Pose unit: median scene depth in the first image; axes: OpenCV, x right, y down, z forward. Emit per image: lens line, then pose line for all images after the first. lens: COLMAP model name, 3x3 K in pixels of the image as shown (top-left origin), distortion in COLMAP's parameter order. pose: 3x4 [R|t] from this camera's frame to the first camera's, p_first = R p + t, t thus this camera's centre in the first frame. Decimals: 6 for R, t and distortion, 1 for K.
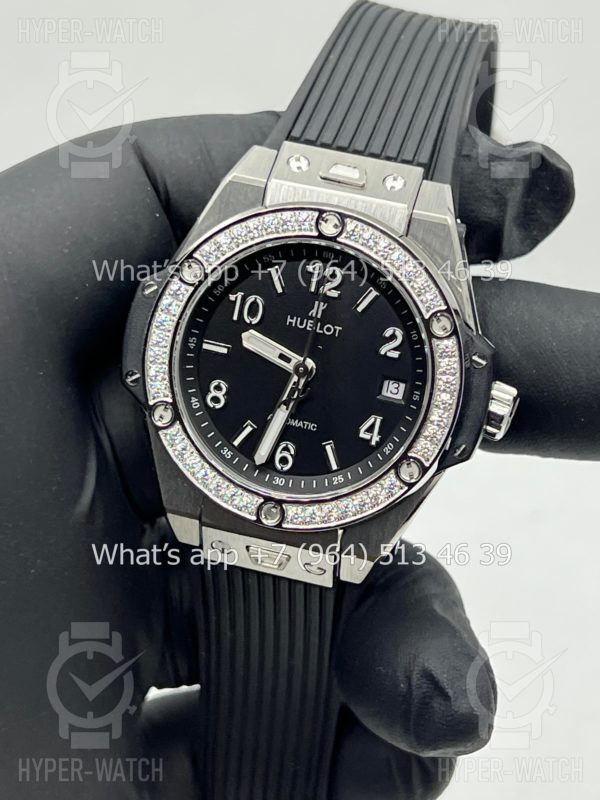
lens RADIAL K [[1813.6, 0, 303.5], [0, 1813.6, 402.0], [0, 0, 1]] dist [0.386803, 0.000000]
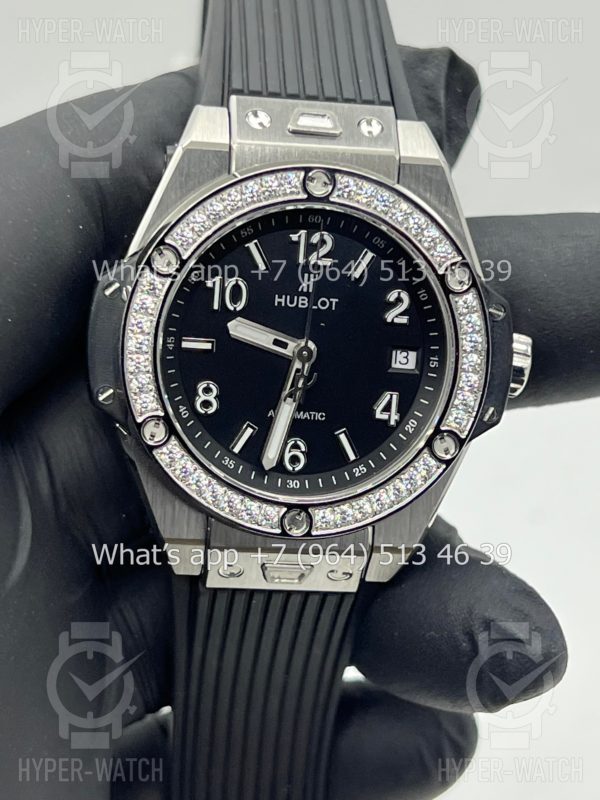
lens RADIAL K [[1813.6, 0, 303.4], [0, 1813.6, 398.1], [0, 0, 1]] dist [0.386803, 0.000000]
pose [[0.949325, -0.165738, 0.267045, -0.236602], [0.159195, 0.986169, 0.046124, -0.036898], [-0.270996, -0.001274, 0.962580, 0.159169]]
